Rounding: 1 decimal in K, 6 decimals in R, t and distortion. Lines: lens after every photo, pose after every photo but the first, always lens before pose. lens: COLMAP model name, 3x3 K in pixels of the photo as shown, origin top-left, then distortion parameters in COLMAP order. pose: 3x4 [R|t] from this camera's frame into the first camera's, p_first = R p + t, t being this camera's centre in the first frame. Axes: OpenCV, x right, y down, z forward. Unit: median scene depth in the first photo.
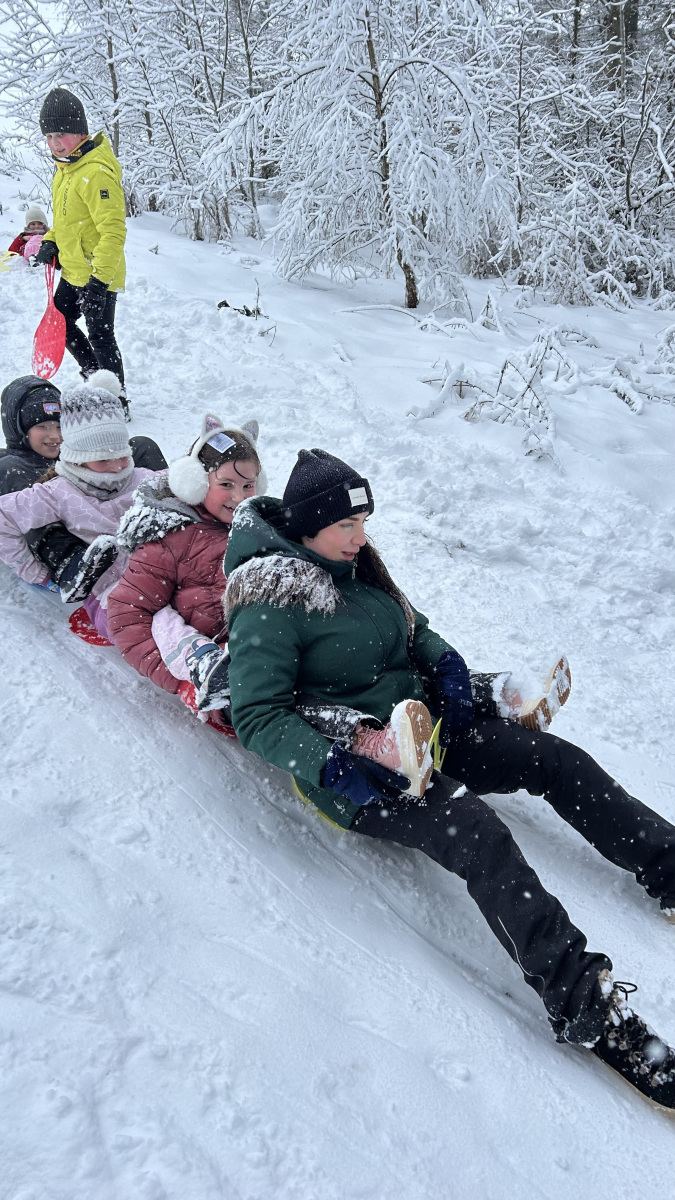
lens RADIAL K [[903.0, 0, 333.4], [0, 903.0, 600.7], [0, 0, 1]] dist [0.070402, -0.083331]
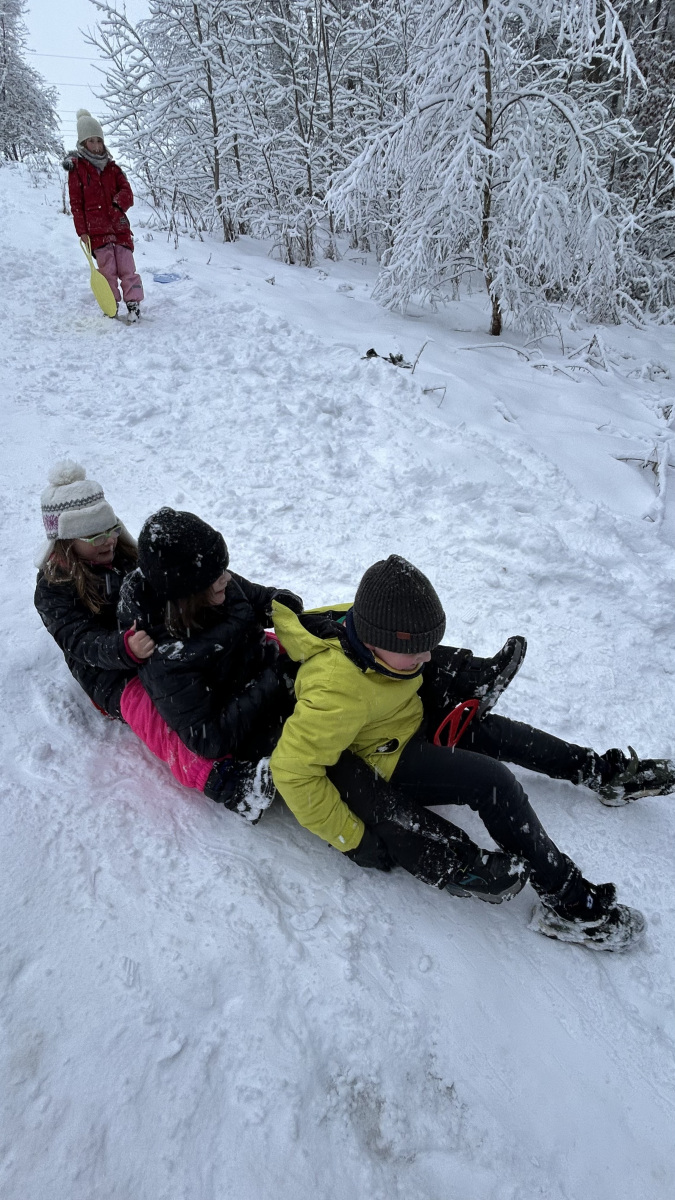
lens RADIAL K [[558.8, 0, 338.8], [0, 558.8, 599.3], [0, 0, 1]] dist [-0.000865, 0.000374]
pose [[0.999636, -0.017045, 0.020930, -0.153035], [0.012559, 0.980065, 0.198278, -0.147974], [-0.023892, -0.197943, 0.979922, 0.256878]]
